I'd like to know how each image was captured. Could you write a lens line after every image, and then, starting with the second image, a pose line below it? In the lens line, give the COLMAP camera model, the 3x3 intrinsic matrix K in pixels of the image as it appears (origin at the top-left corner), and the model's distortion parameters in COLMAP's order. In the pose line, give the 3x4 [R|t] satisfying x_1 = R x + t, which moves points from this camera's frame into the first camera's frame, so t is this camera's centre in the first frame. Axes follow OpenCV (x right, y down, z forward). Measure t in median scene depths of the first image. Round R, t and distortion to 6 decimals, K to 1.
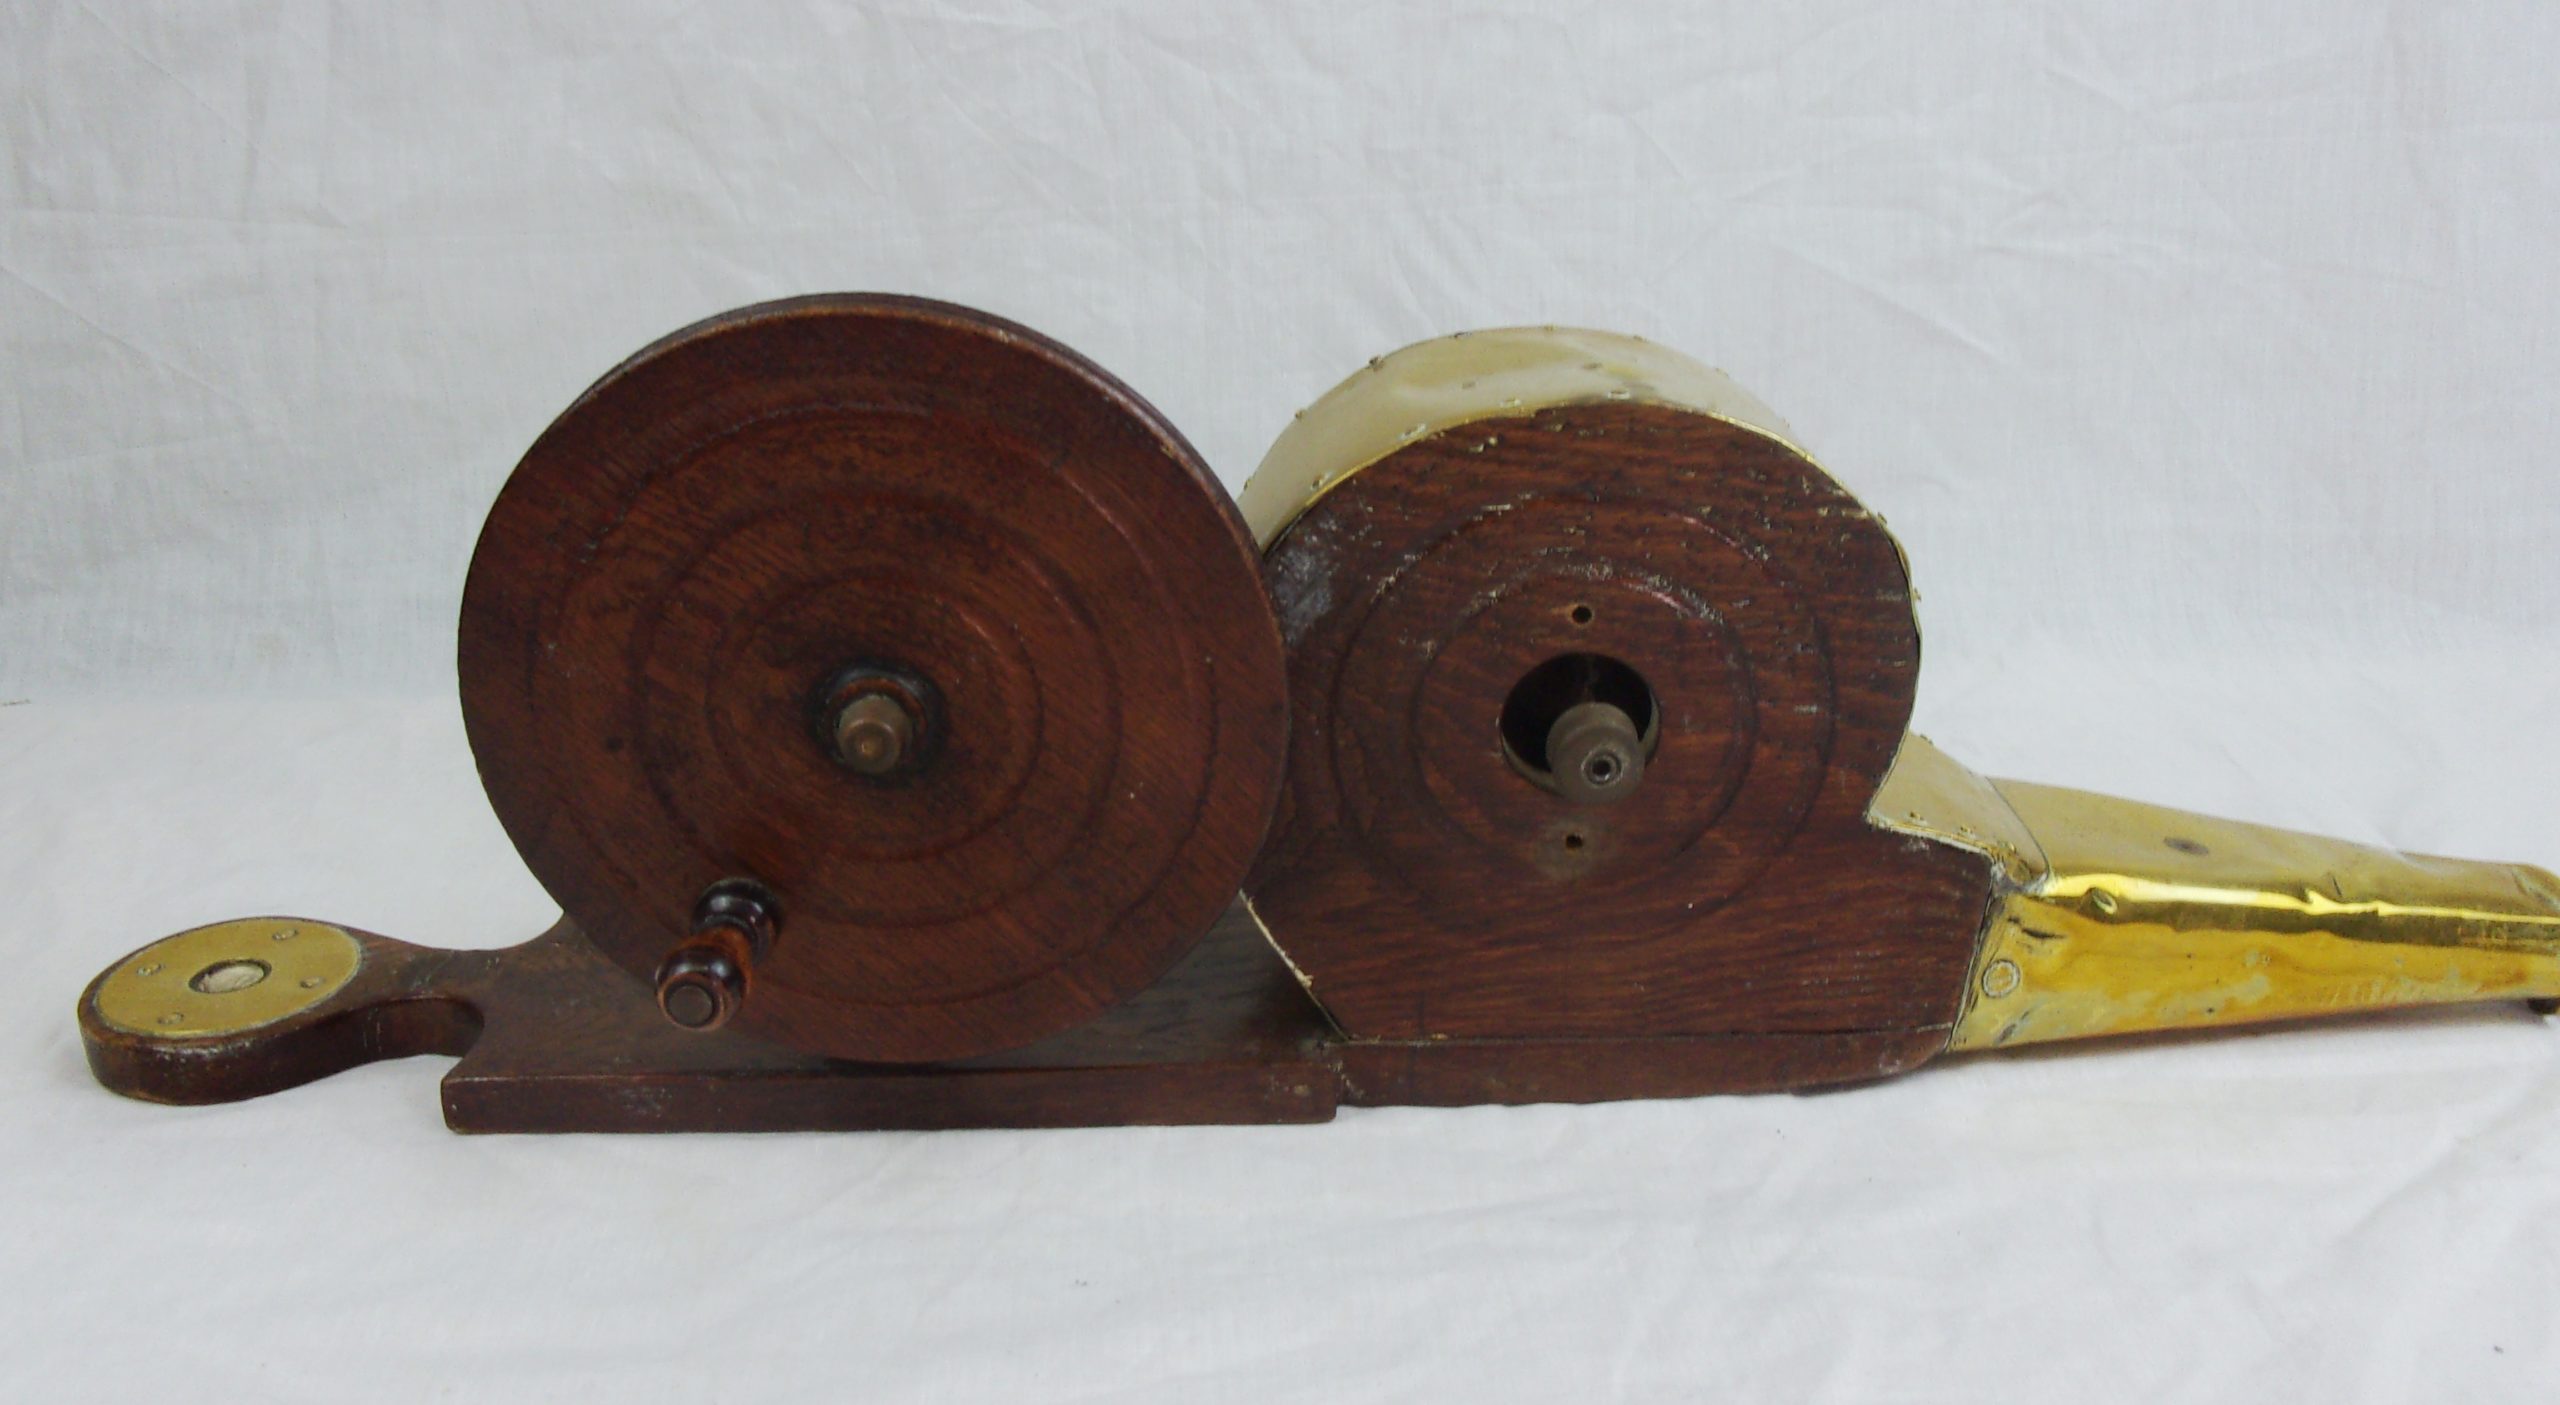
lens RADIAL K [[2154.5, 0, 1280.0], [0, 2154.5, 702.5], [0, 0, 1]] dist [0.004627, -0.000351]
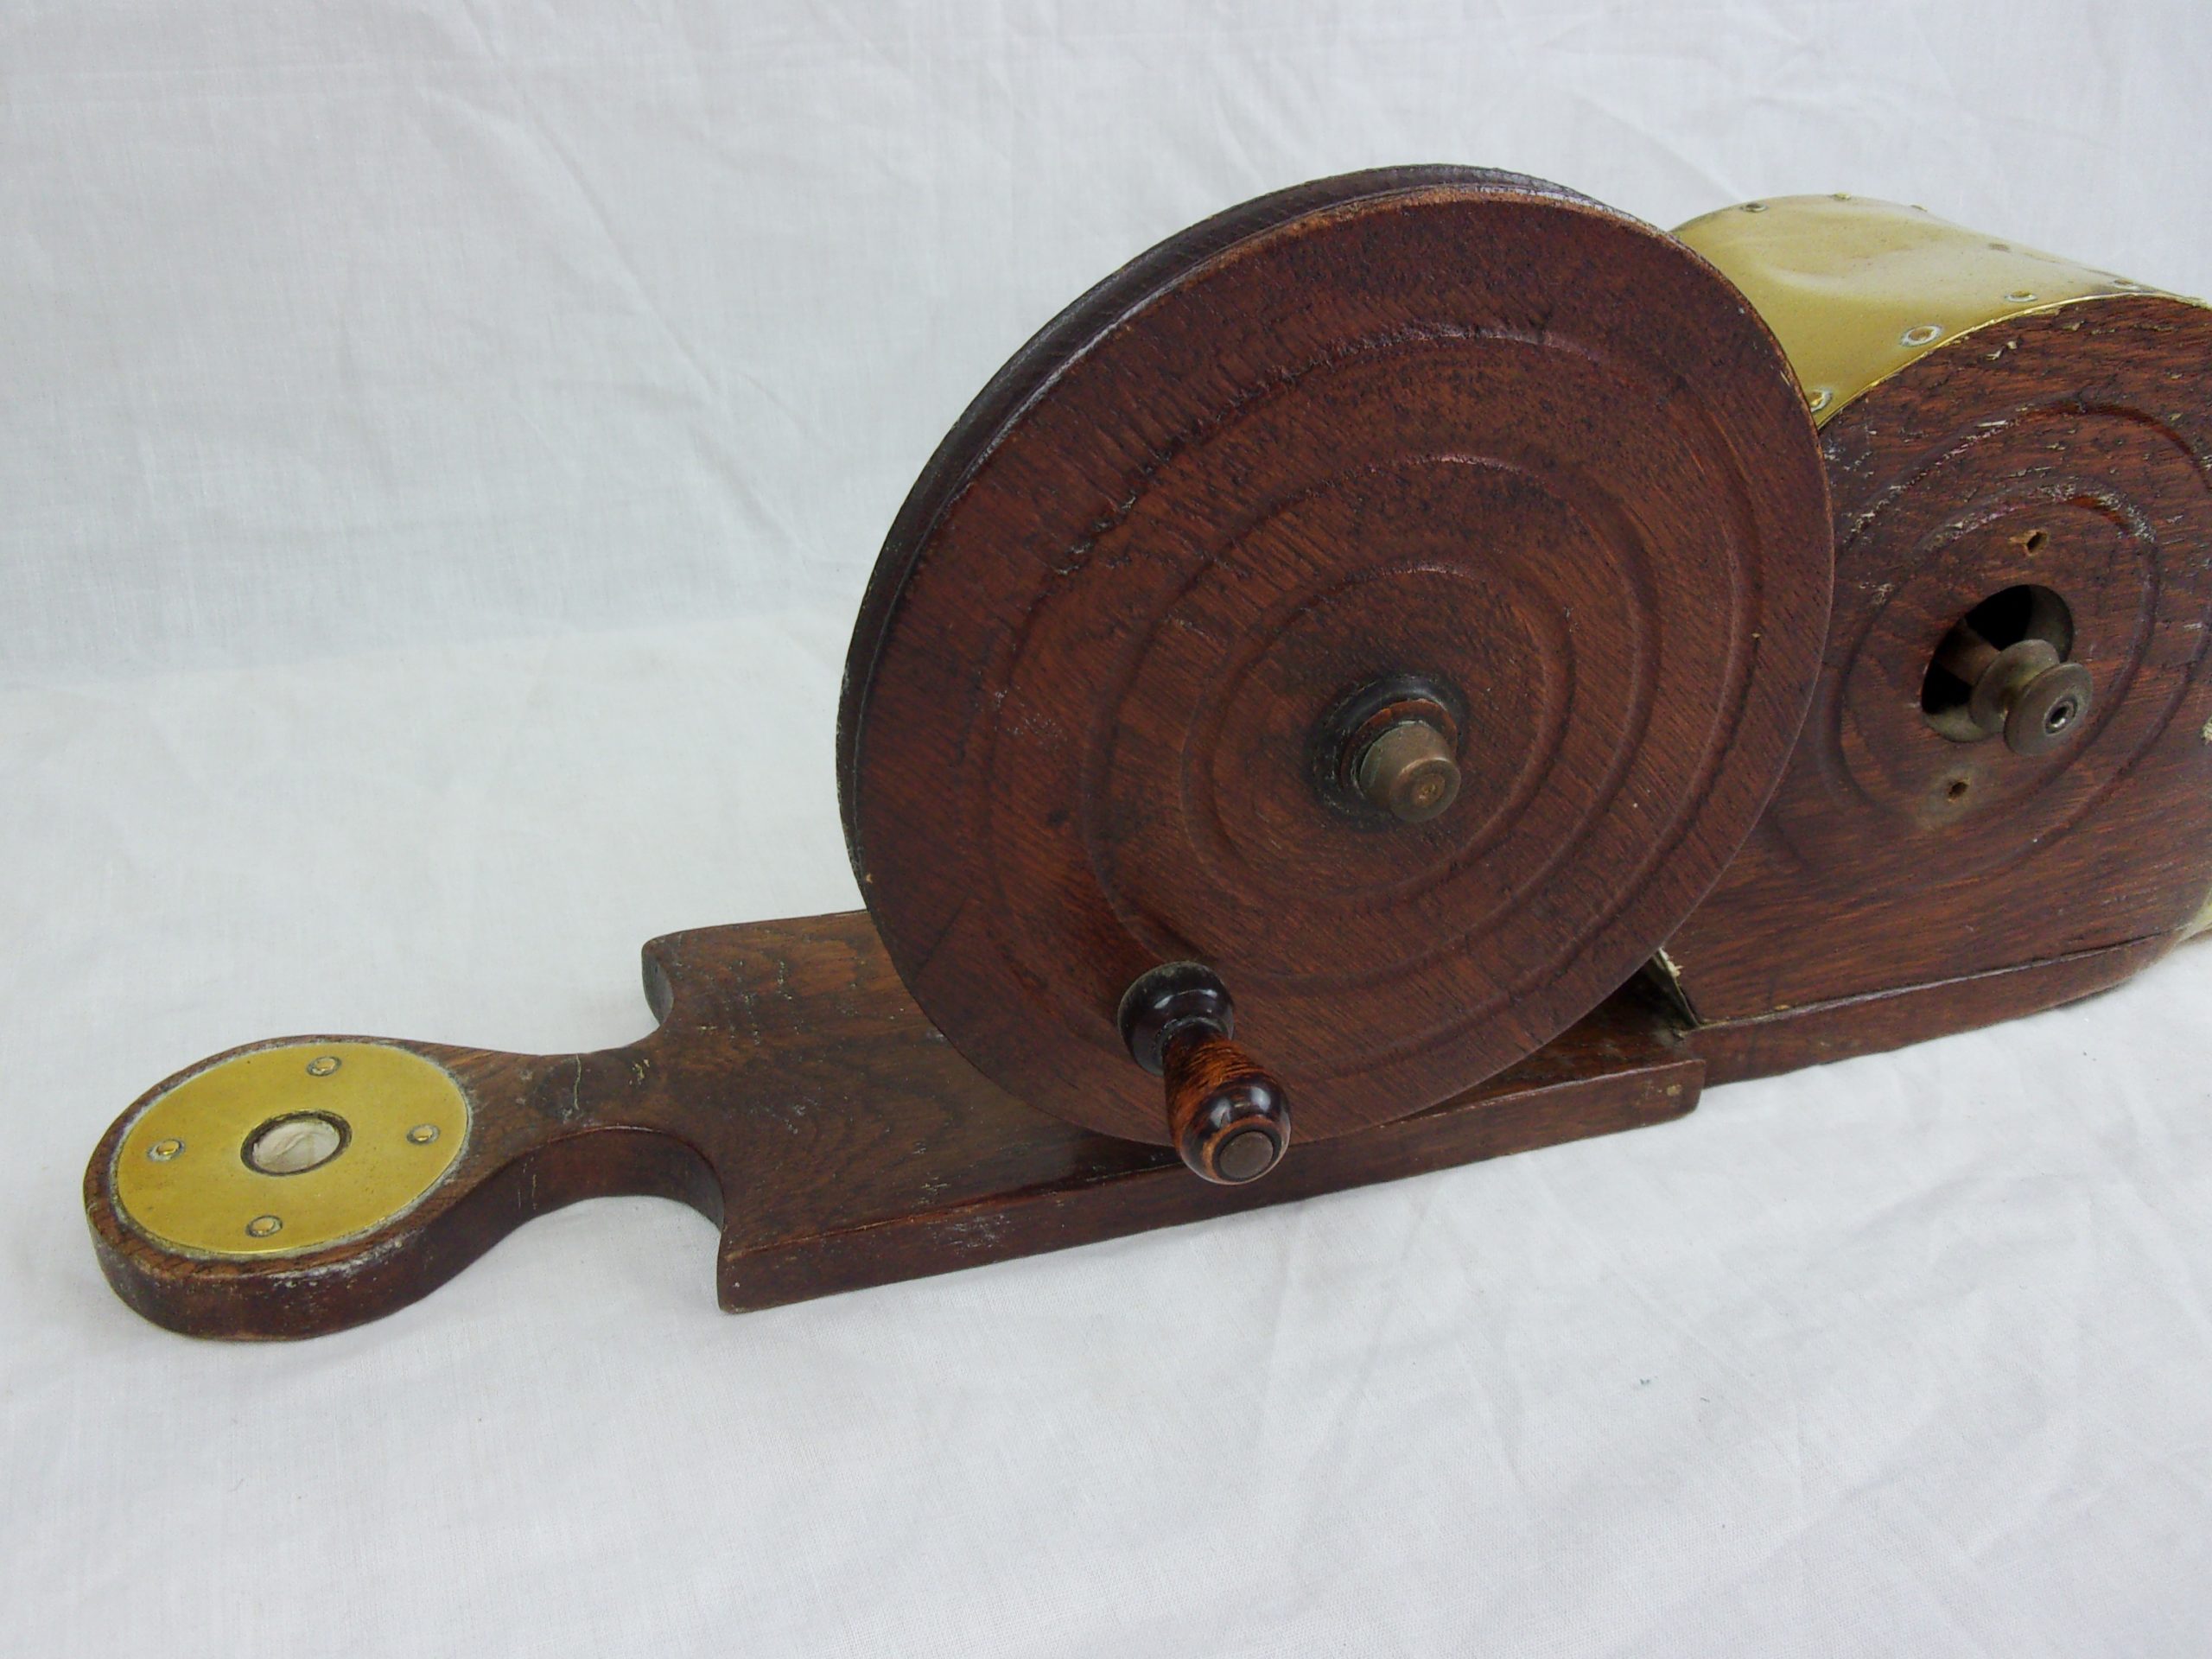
lens RADIAL K [[1839.5, 0, 1091.8], [0, 1839.5, 837.4], [0, 0, 1]] dist [0.038130, -0.077654]
pose [[0.946927, -0.112243, 0.301216, -0.461901], [0.057618, 0.981147, 0.184476, -0.083099], [-0.316244, -0.157330, 0.935541, 0.393448]]
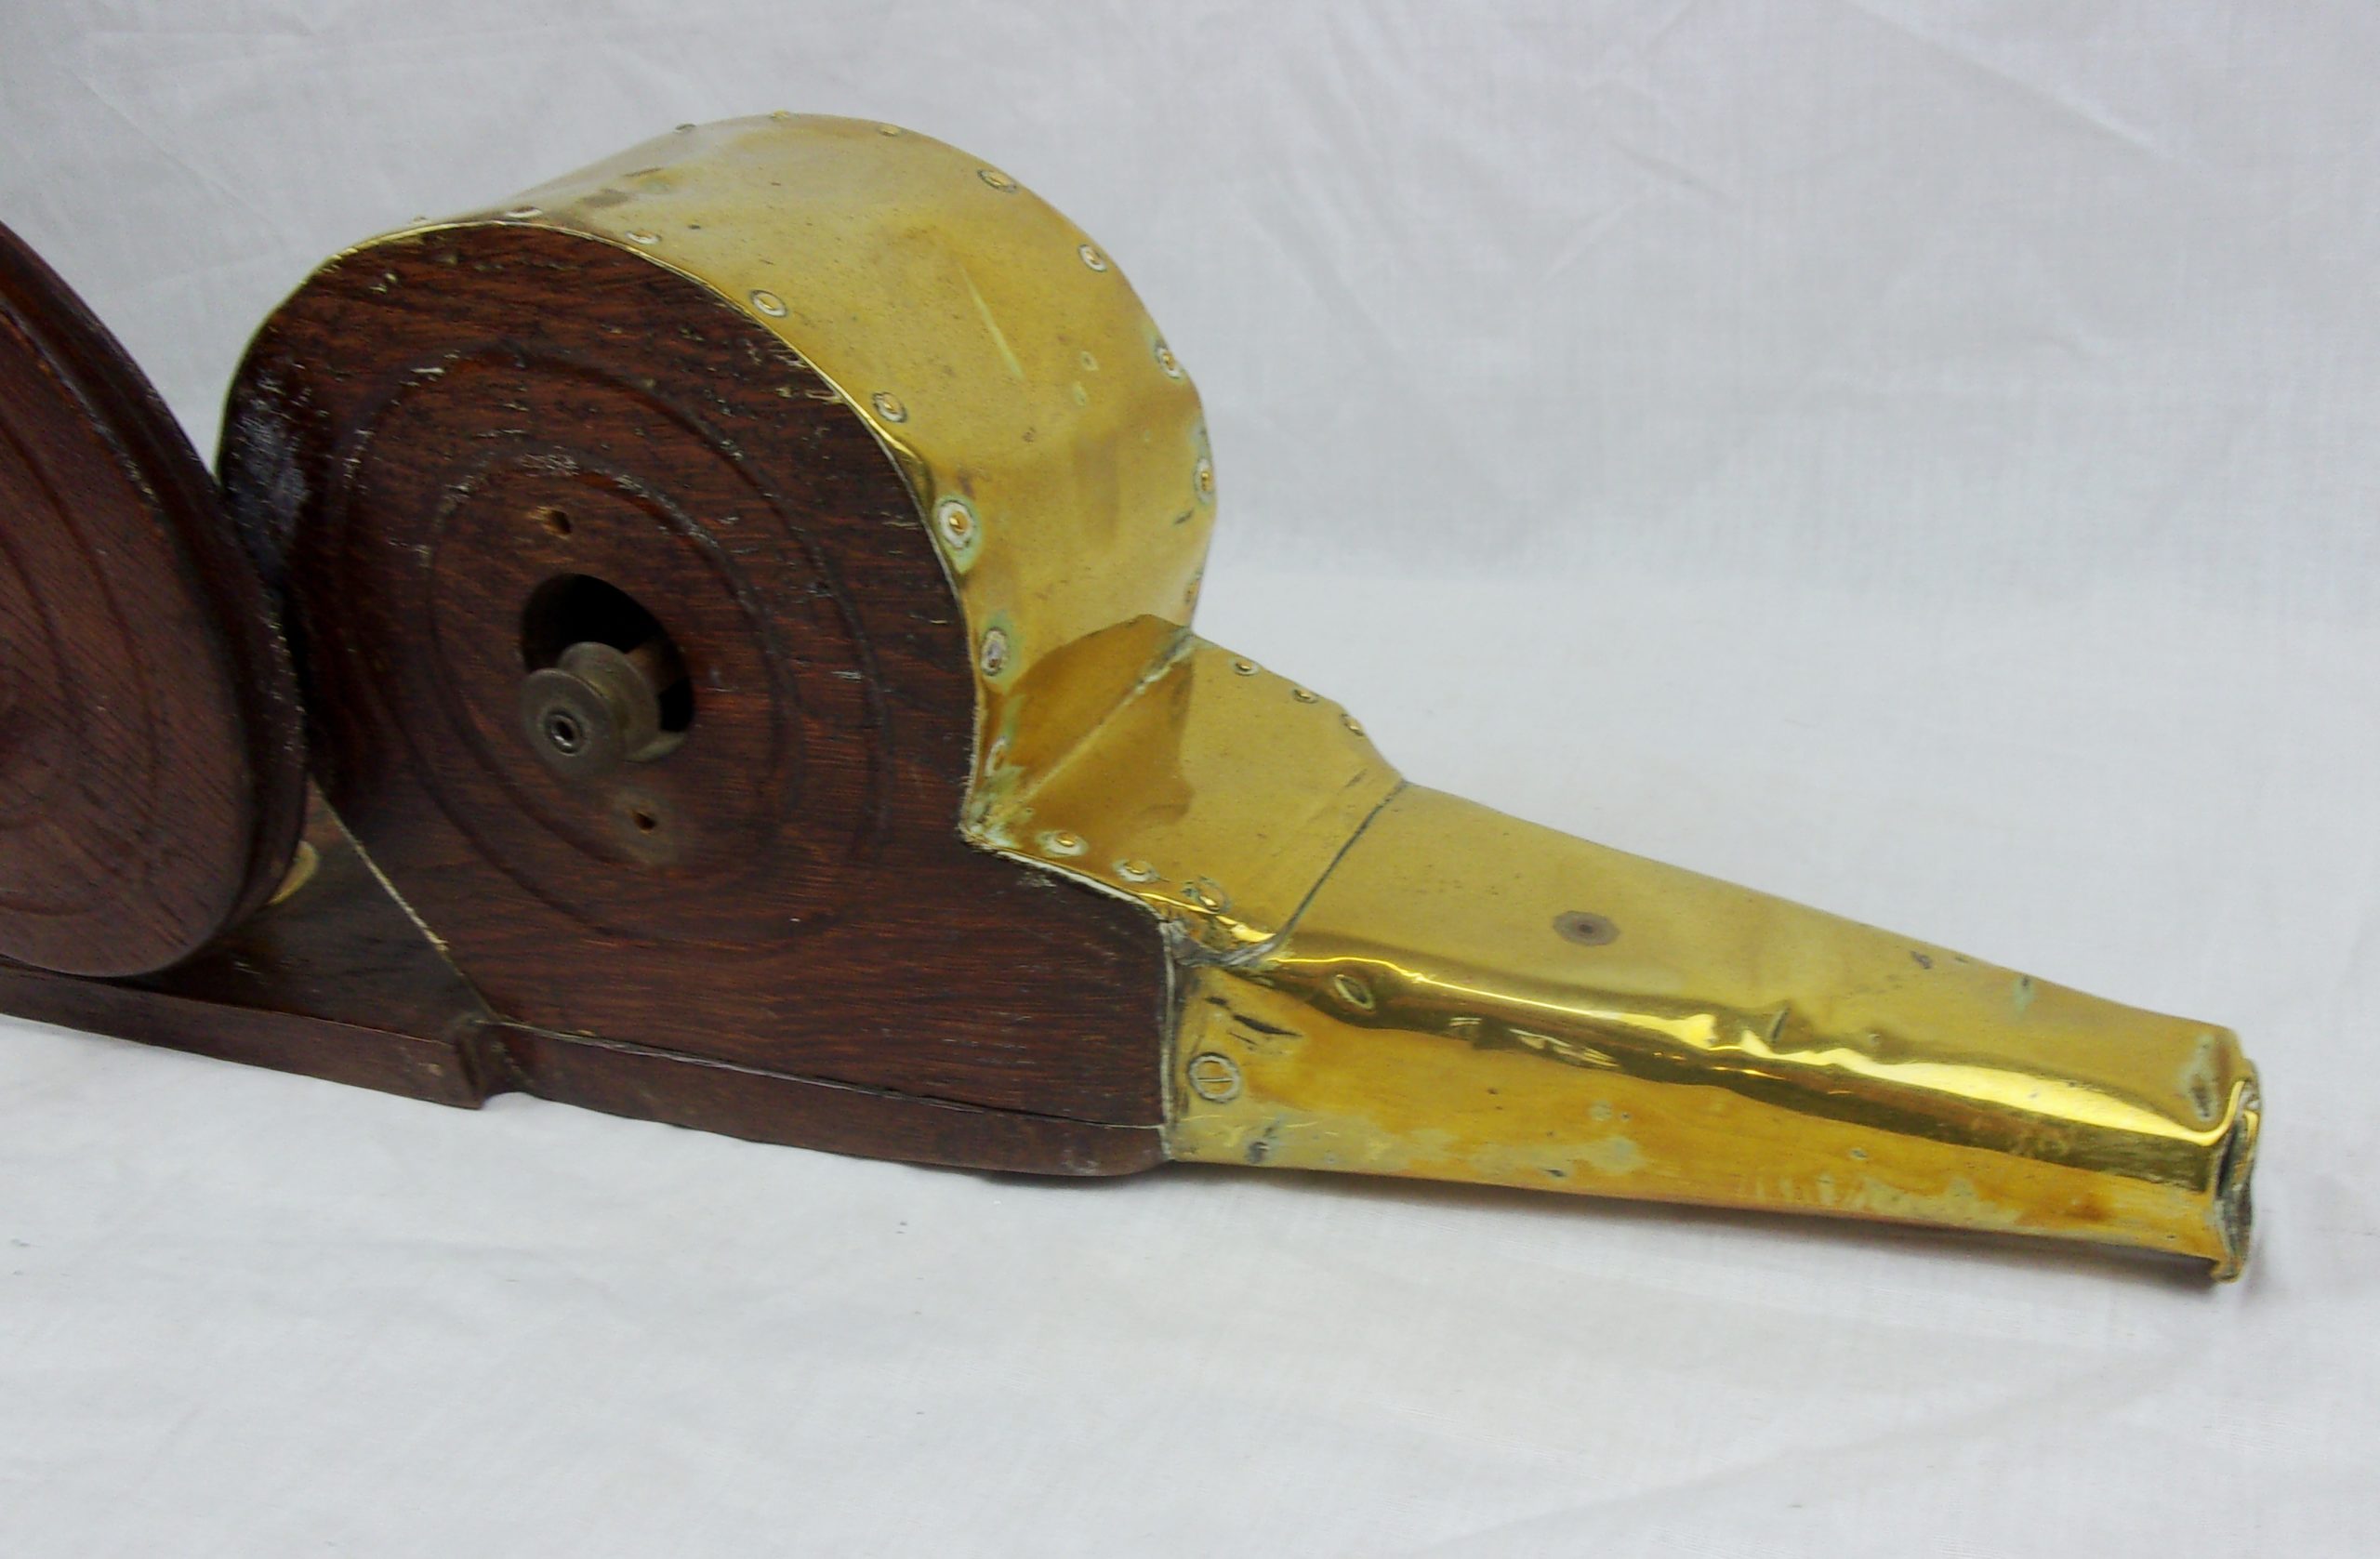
lens RADIAL K [[2117.4, 0, 1267.8], [0, 2117.4, 933.2], [0, 0, 1]] dist [0.019256, 0.009718]
pose [[0.899653, 0.138572, -0.414033, 0.679168], [-0.060068, 0.978563, 0.196992, -0.060613], [0.432455, -0.152355, 0.888691, 0.427564]]
